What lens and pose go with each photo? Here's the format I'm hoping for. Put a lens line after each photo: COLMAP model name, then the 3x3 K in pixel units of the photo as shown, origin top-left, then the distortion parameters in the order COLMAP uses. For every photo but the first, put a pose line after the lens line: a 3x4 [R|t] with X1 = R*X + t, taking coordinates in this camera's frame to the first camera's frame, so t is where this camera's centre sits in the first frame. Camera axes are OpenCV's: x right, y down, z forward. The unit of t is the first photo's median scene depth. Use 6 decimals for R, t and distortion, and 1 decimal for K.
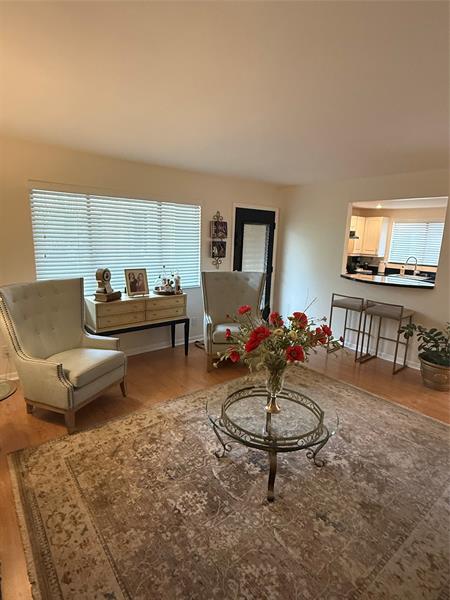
lens RADIAL K [[323.6, 0, 225.4], [0, 323.6, 299.3], [0, 0, 1]] dist [0.001151, -0.000233]
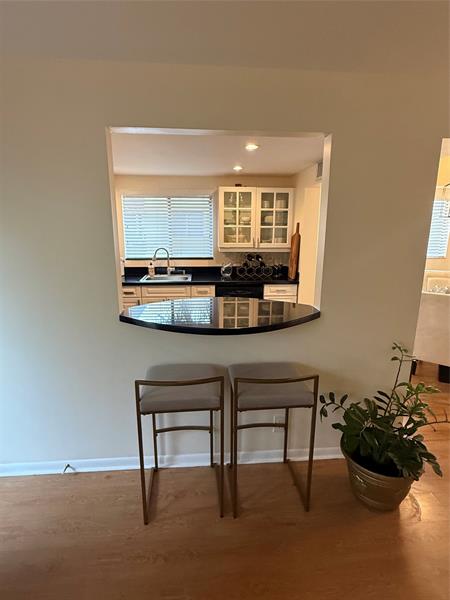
lens RADIAL K [[323.6, 0, 226.0], [0, 323.6, 300.6], [0, 0, 1]] dist [0.001151, -0.000233]
pose [[0.565474, -0.219340, 0.795065, 0.119679], [0.175393, 0.973920, 0.143937, -0.132051], [-0.805901, 0.058056, 0.589197, 0.672609]]
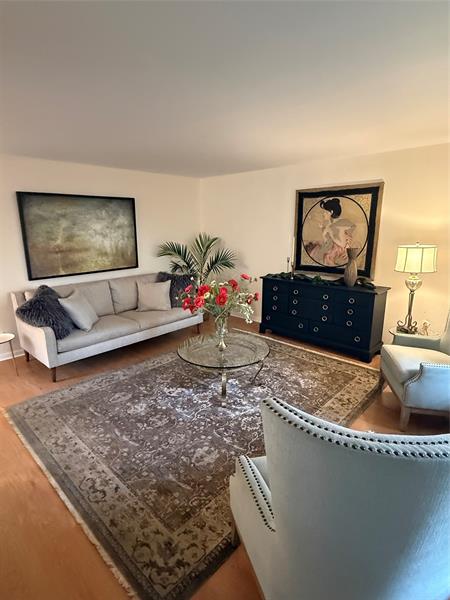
lens RADIAL K [[323.6, 0, 223.9], [0, 323.6, 299.7], [0, 0, 1]] dist [0.001151, -0.000233]
pose [[-0.989238, 0.006325, -0.146177, 0.165486], [-0.054055, 0.912586, 0.405296, -0.205210], [0.135962, 0.408836, -0.902423, 1.054216]]
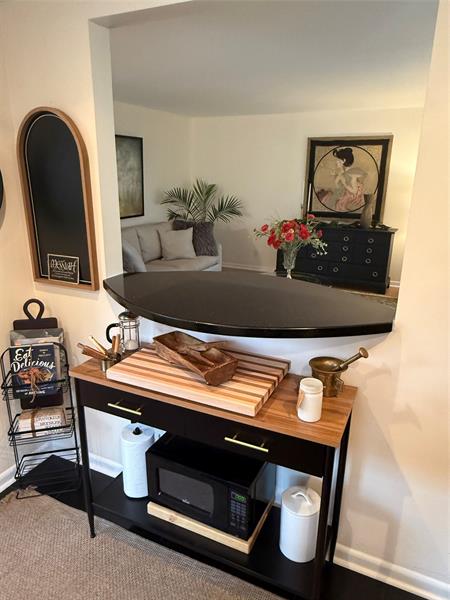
lens RADIAL K [[423.8, 0, 226.6], [0, 423.8, 299.2], [0, 0, 1]] dist [0.007998, -0.007613]
pose [[-0.901782, 0.075453, -0.425554, 0.634937], [-0.129427, 0.892308, 0.432475, -0.212418], [0.412357, 0.445076, -0.794902, 1.236393]]
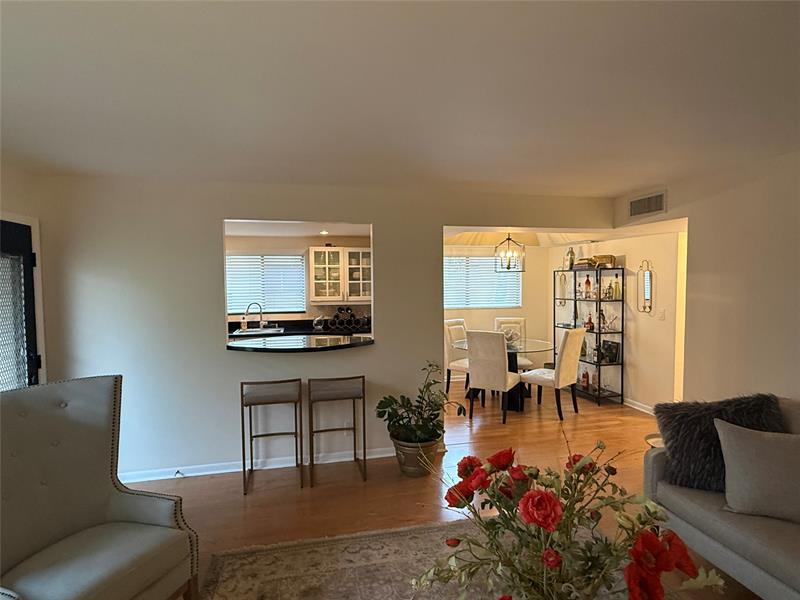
lens RADIAL K [[431.5, 0, 398.4], [0, 431.5, 302.1], [0, 0, 1]] dist [0.001151, -0.000233]
pose [[0.442302, -0.085413, 0.892790, -0.172328], [0.197122, 0.980371, -0.003866, -0.090617], [-0.874935, 0.177699, 0.450457, 0.404761]]
